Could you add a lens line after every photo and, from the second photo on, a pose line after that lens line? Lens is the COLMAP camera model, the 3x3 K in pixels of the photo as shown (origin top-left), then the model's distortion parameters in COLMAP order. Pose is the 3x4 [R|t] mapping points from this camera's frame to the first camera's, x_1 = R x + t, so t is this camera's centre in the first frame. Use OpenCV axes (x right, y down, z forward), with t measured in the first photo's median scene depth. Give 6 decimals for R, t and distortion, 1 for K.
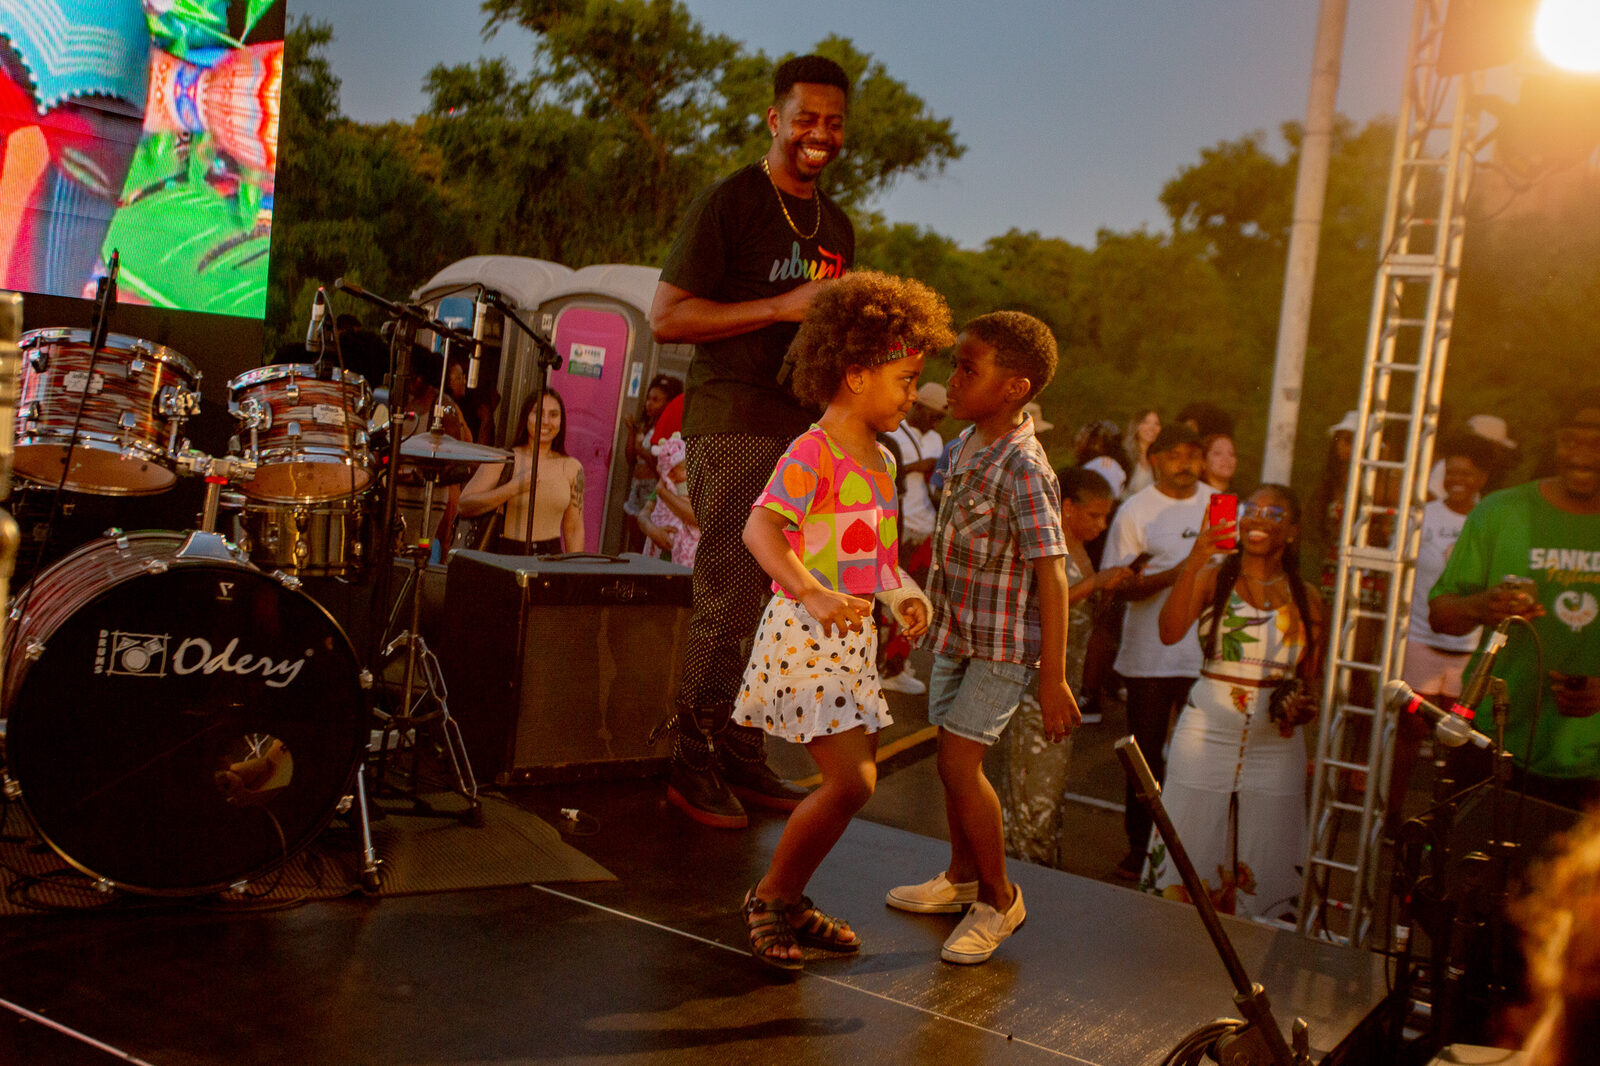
lens RADIAL K [[1636.1, 0, 799.1], [0, 1636.1, 505.9], [0, 0, 1]] dist [0.026669, 0.028391]
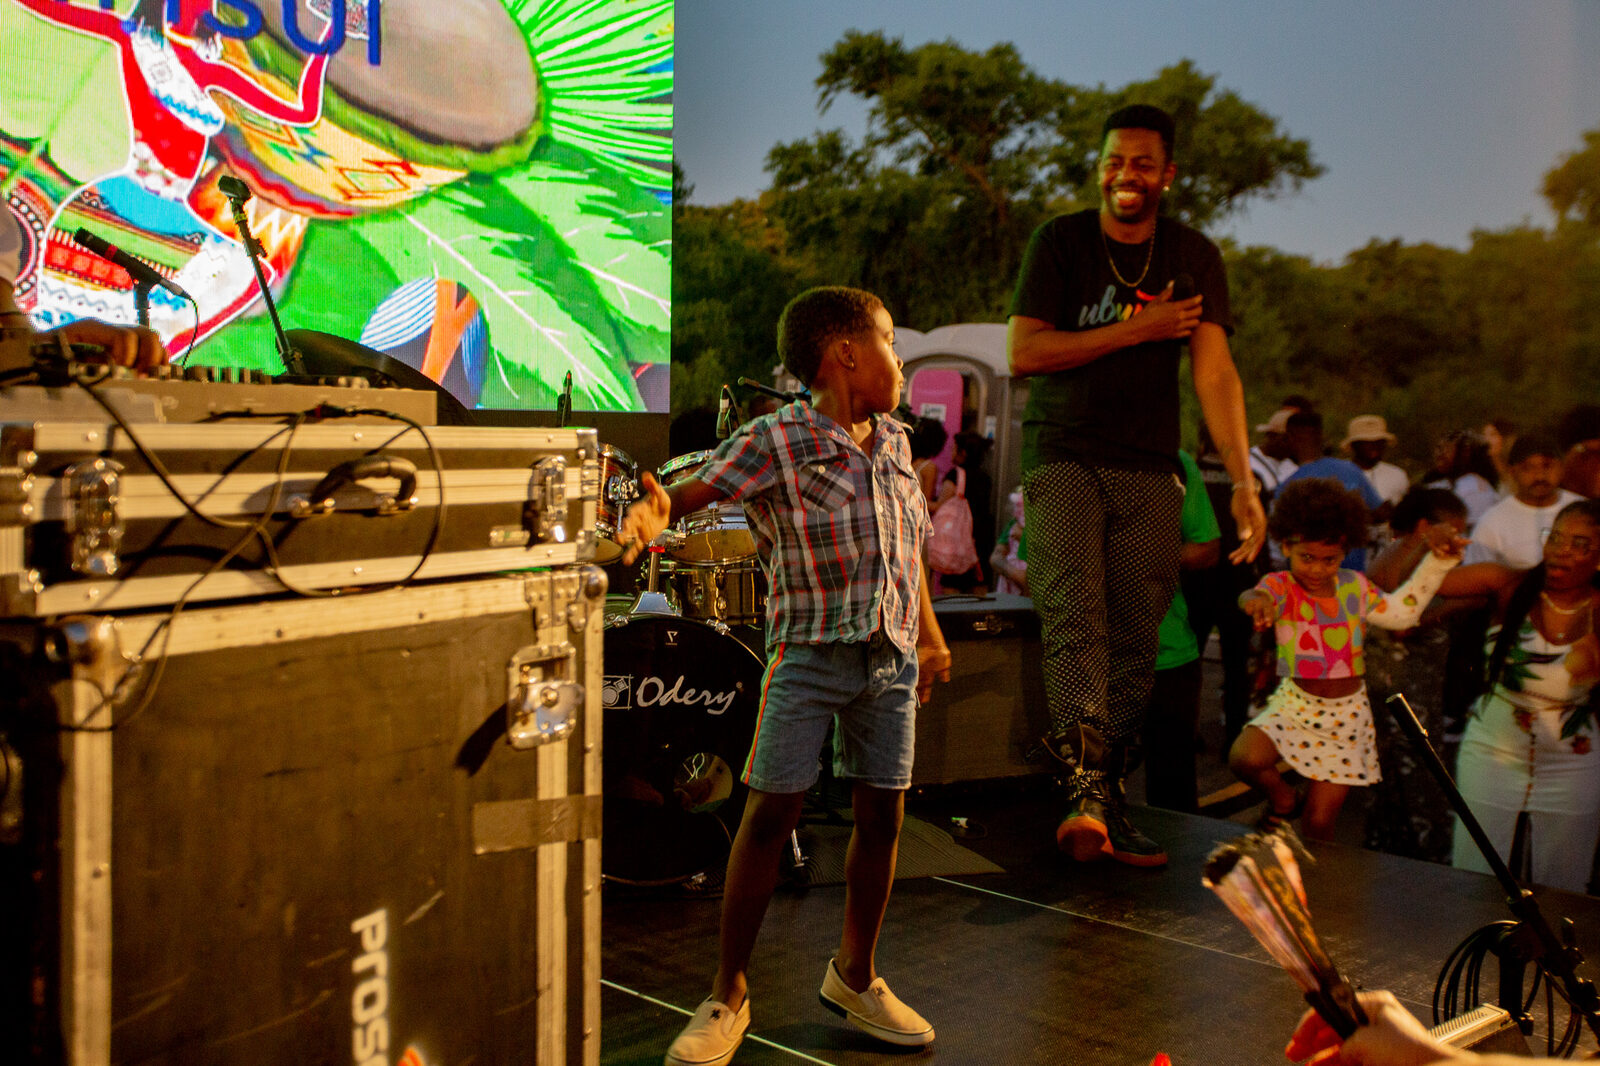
lens RADIAL K [[1664.2, 0, 802.9], [0, 1664.2, 503.2], [0, 0, 1]] dist [0.015837, 0.033605]
pose [[0.974237, -0.075216, -0.212614, 0.015544], [0.068021, 0.996843, -0.040964, 0.006298], [0.215024, 0.025447, 0.976277, -0.149145]]
